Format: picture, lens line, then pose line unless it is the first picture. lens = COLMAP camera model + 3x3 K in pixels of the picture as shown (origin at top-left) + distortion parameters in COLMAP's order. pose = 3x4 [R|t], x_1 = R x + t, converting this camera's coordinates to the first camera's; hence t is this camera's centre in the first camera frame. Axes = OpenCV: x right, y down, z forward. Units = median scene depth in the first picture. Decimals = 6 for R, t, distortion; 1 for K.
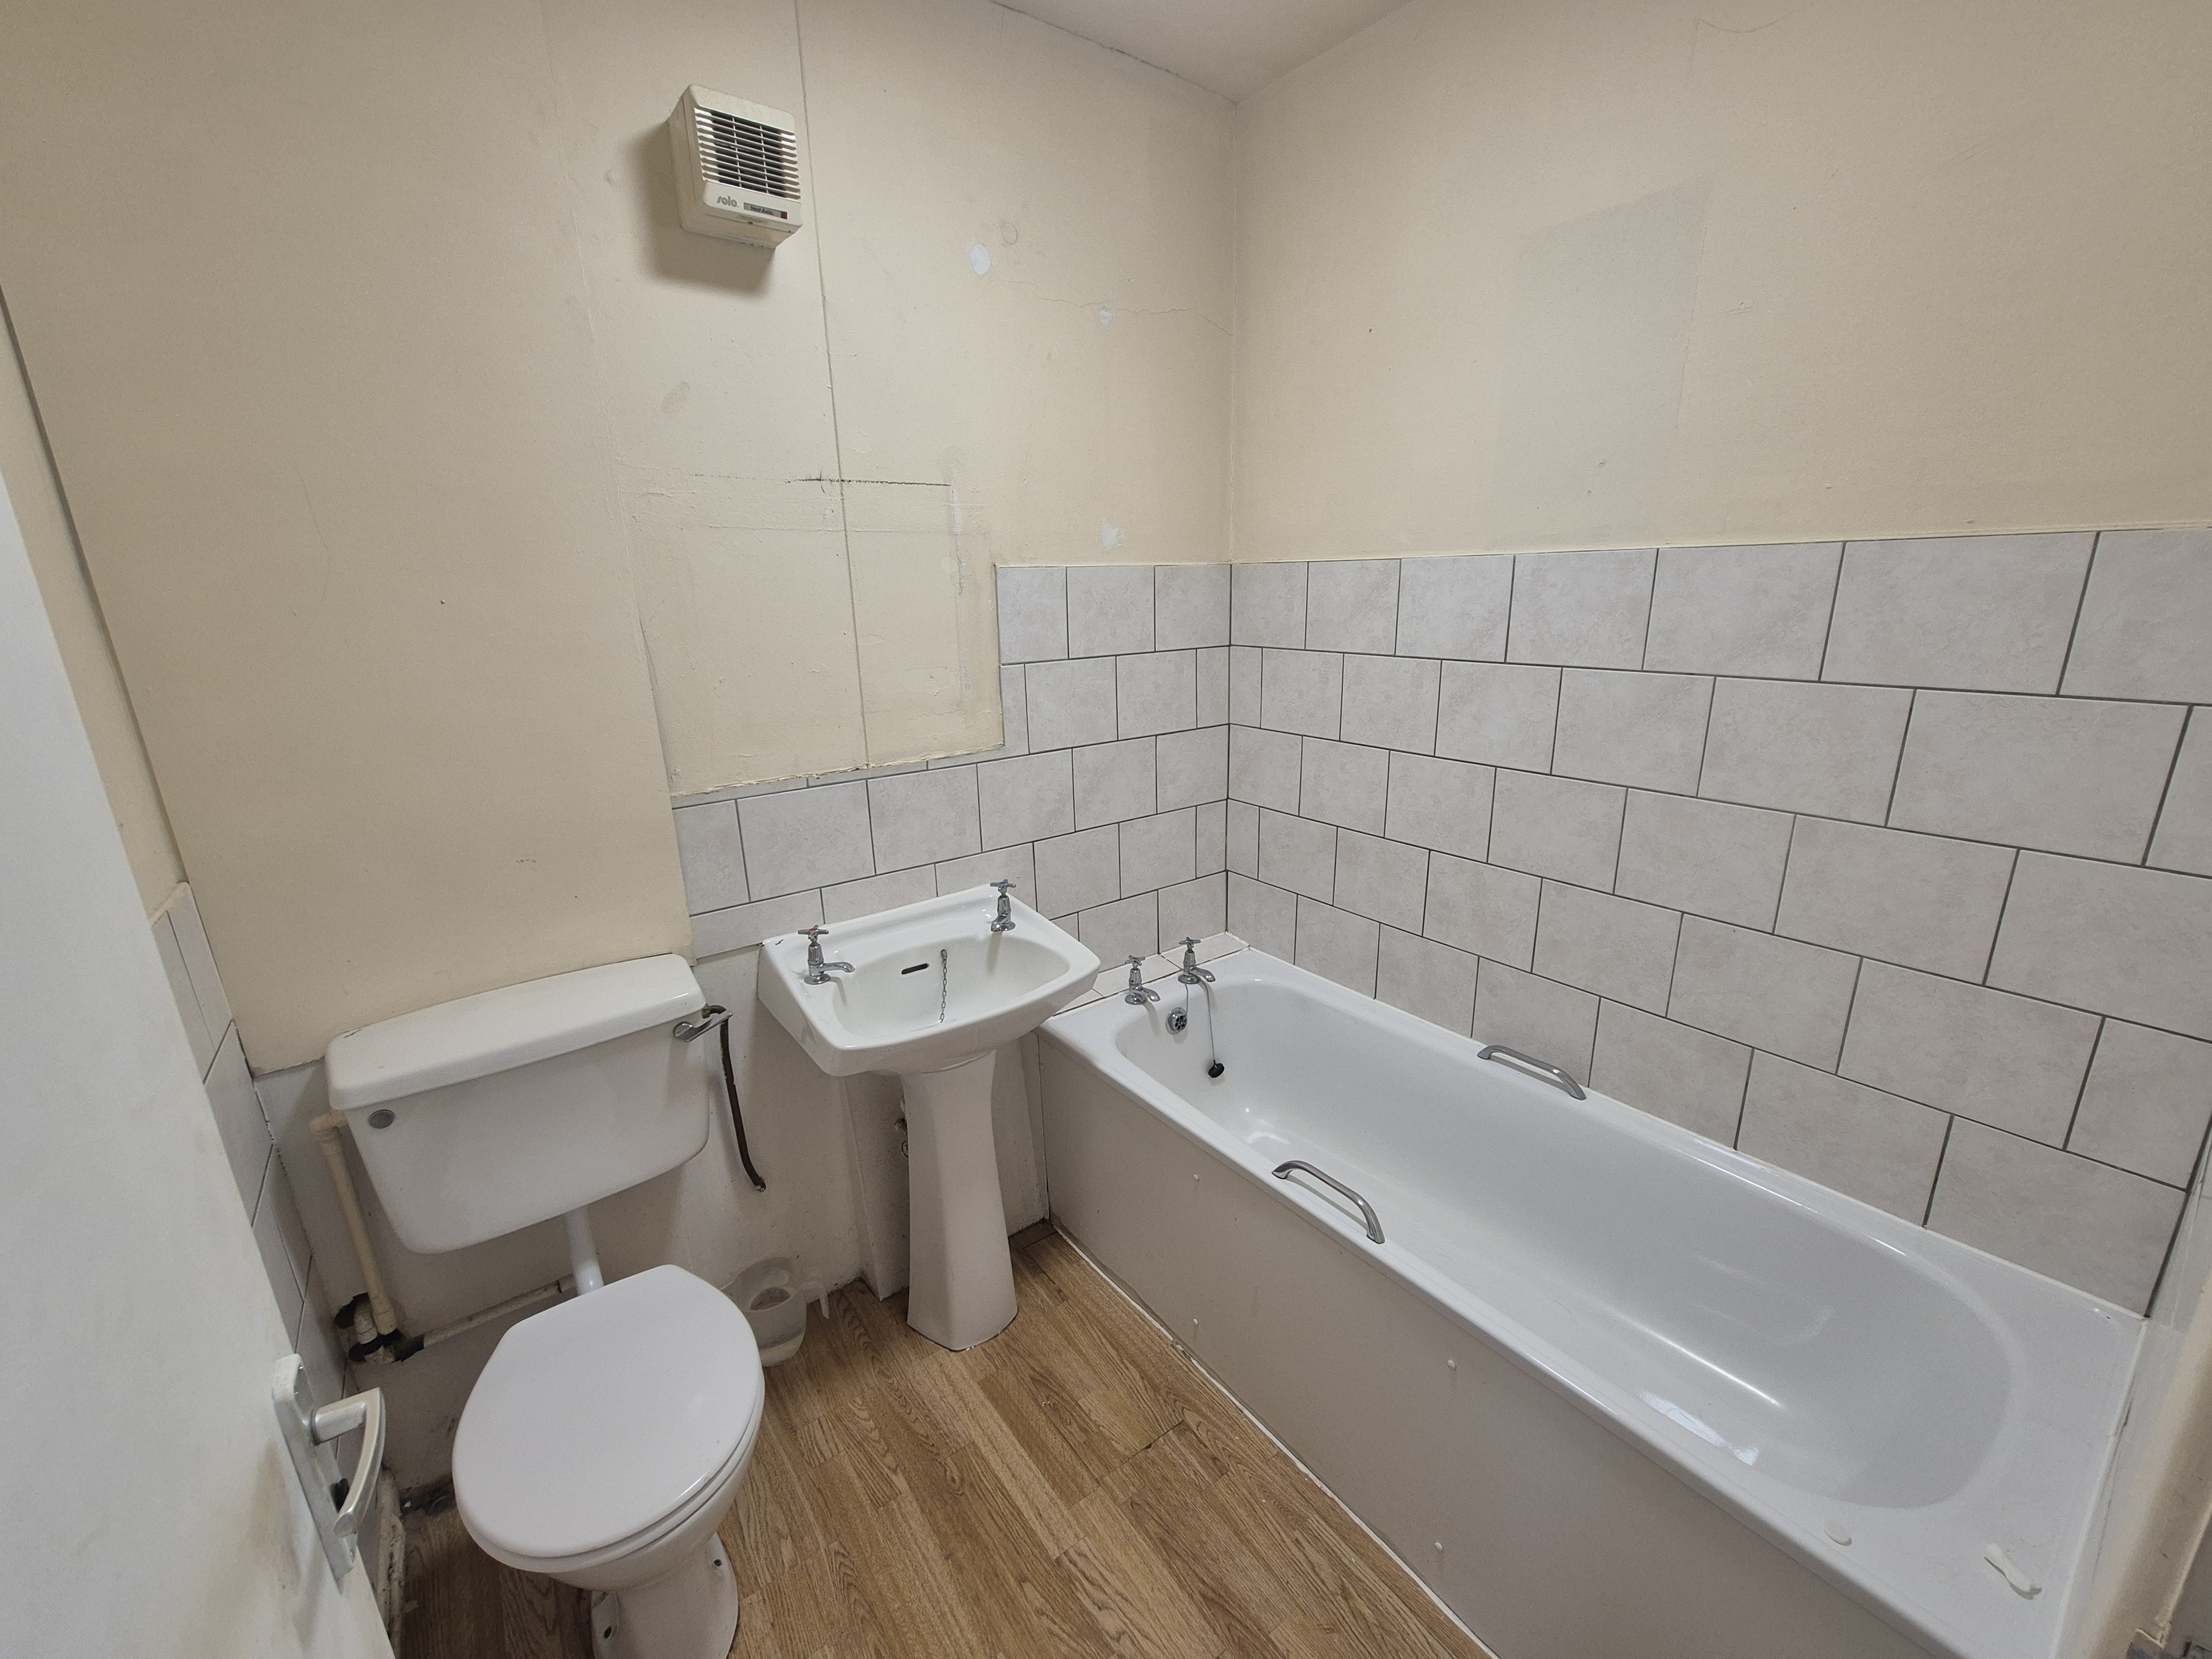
lens RADIAL K [[905.1, 0, 1111.0], [0, 905.1, 834.2], [0, 0, 1]] dist [-0.000780, 0.000168]
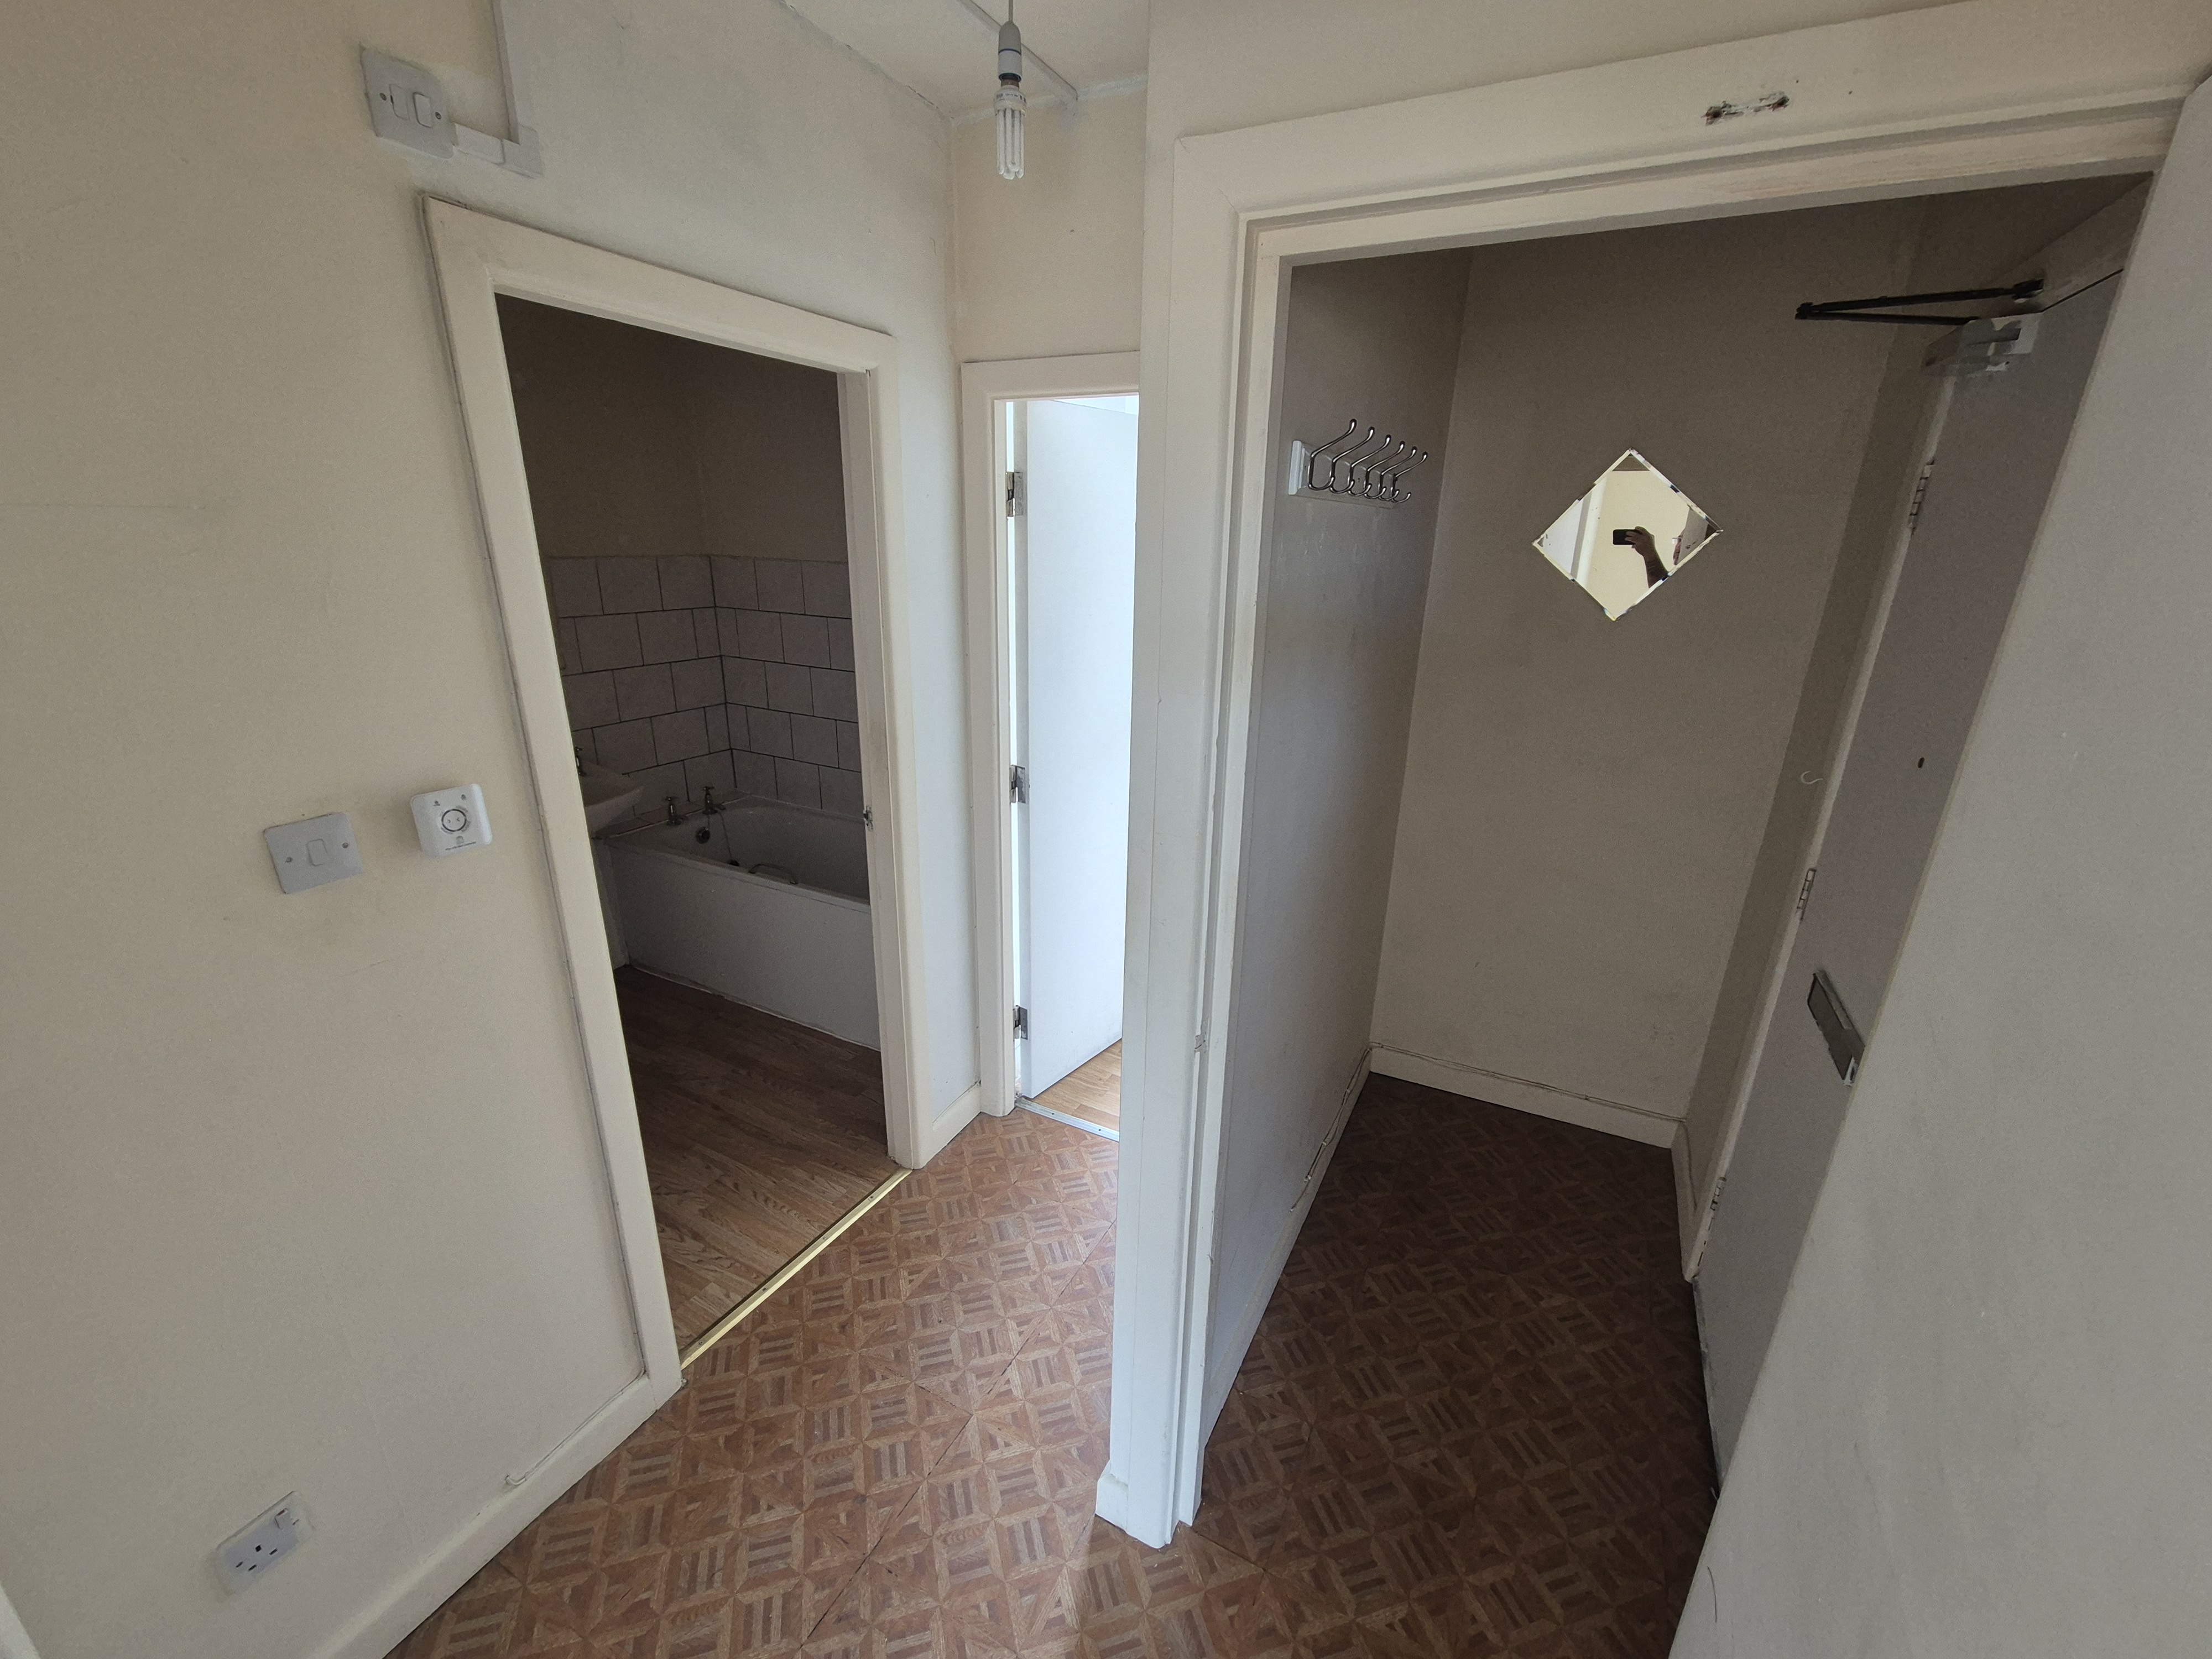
lens RADIAL K [[905.1, 0, 1099.9], [0, 905.1, 835.5], [0, 0, 1]] dist [-0.000780, 0.000168]
pose [[0.896376, -0.103089, 0.431142, 0.009031], [0.079268, 0.994183, 0.072914, 0.137829], [-0.436151, -0.031183, 0.899333, -0.783851]]
